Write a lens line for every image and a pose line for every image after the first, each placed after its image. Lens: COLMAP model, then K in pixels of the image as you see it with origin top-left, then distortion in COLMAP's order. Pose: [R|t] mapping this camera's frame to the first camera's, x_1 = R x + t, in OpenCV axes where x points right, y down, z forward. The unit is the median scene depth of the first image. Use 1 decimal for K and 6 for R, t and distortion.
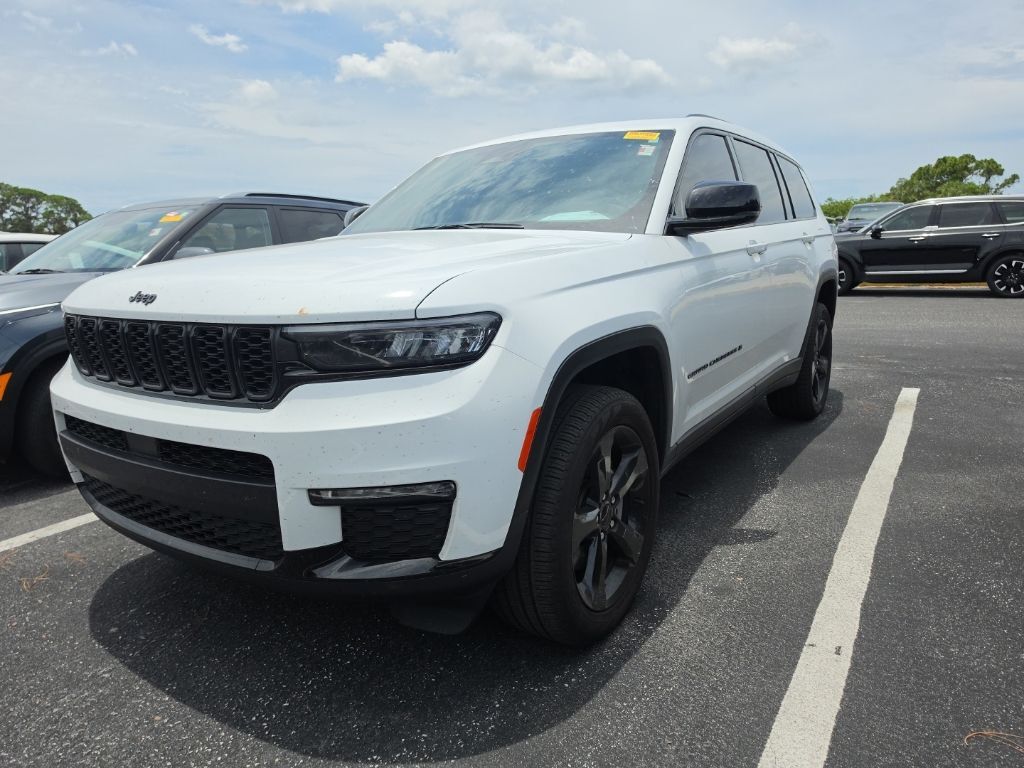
lens RADIAL K [[715.7, 0, 506.5], [0, 715.7, 391.9], [0, 0, 1]] dist [-0.005204, -0.002245]
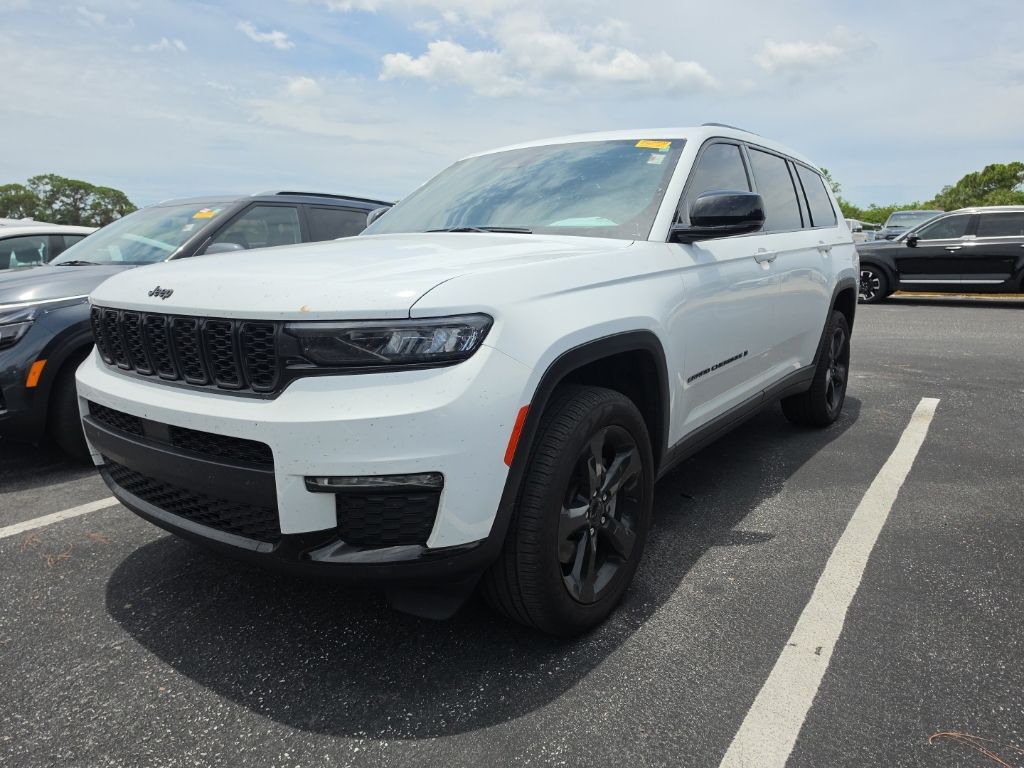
lens RADIAL K [[715.5, 0, 518.1], [0, 715.5, 385.8], [0, 0, 1]] dist [0.001276, -0.010177]
pose [[0.999145, 0.026760, -0.031507, 0.051586], [-0.027006, 0.999608, -0.007392, 0.000789], [0.031297, 0.008237, 0.999476, -0.040343]]
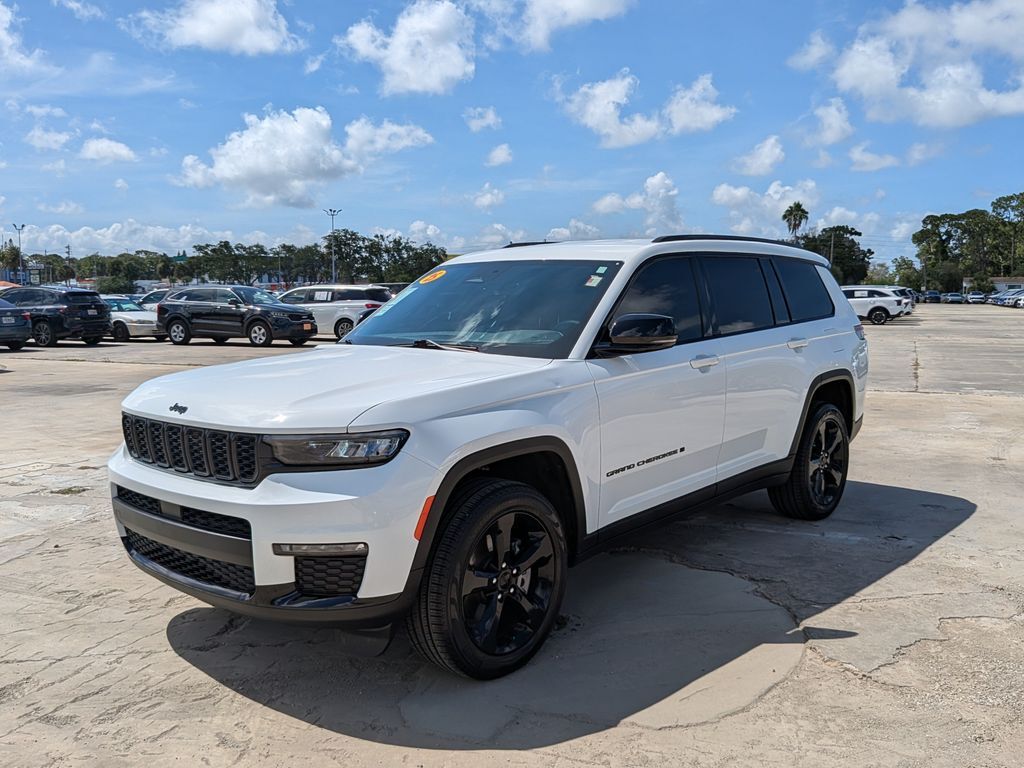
lens RADIAL K [[928.4, 0, 508.1], [0, 928.4, 383.0], [0, 0, 1]] dist [-0.012701, 0.000000]
pose [[0.991680, 0.028736, -0.125478, 0.336342], [-0.040262, 0.995099, -0.090317, -0.033018], [0.122268, 0.094617, 0.987977, -0.674556]]
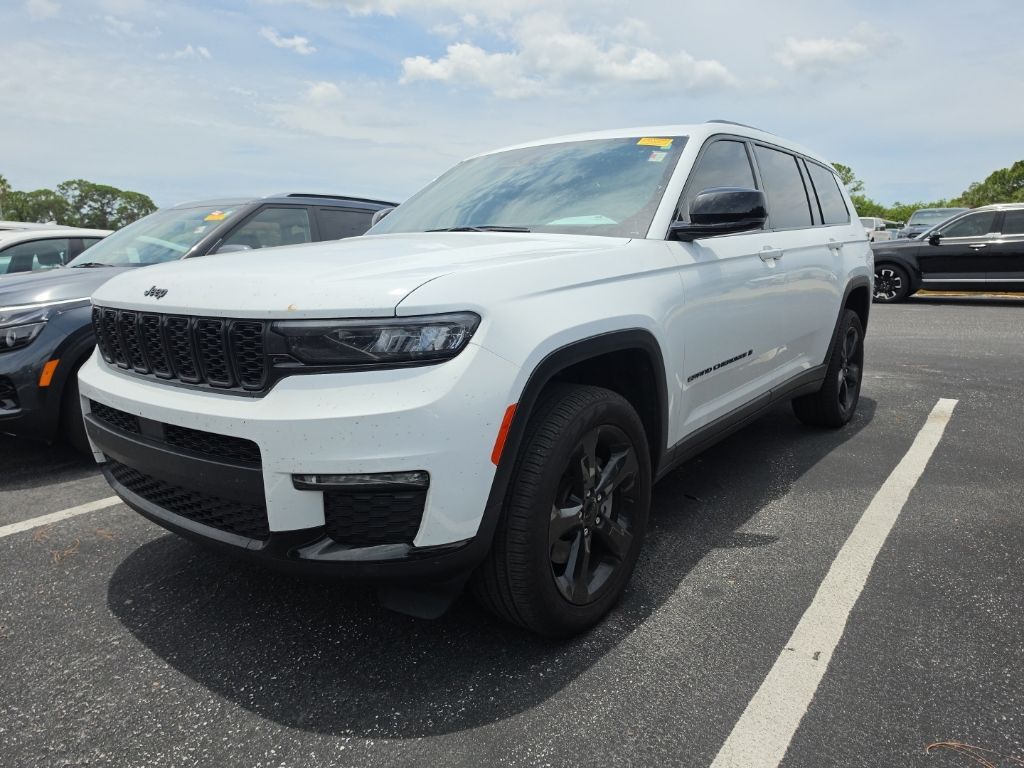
lens RADIAL K [[715.9, 0, 510.6], [0, 715.9, 383.4], [0, 0, 1]] dist [-0.000488, -0.007766]
pose [[0.997324, 0.027353, -0.067804, 0.086616], [-0.028171, 0.999541, -0.011147, 0.002726], [0.067468, 0.013027, 0.997636, -0.033805]]
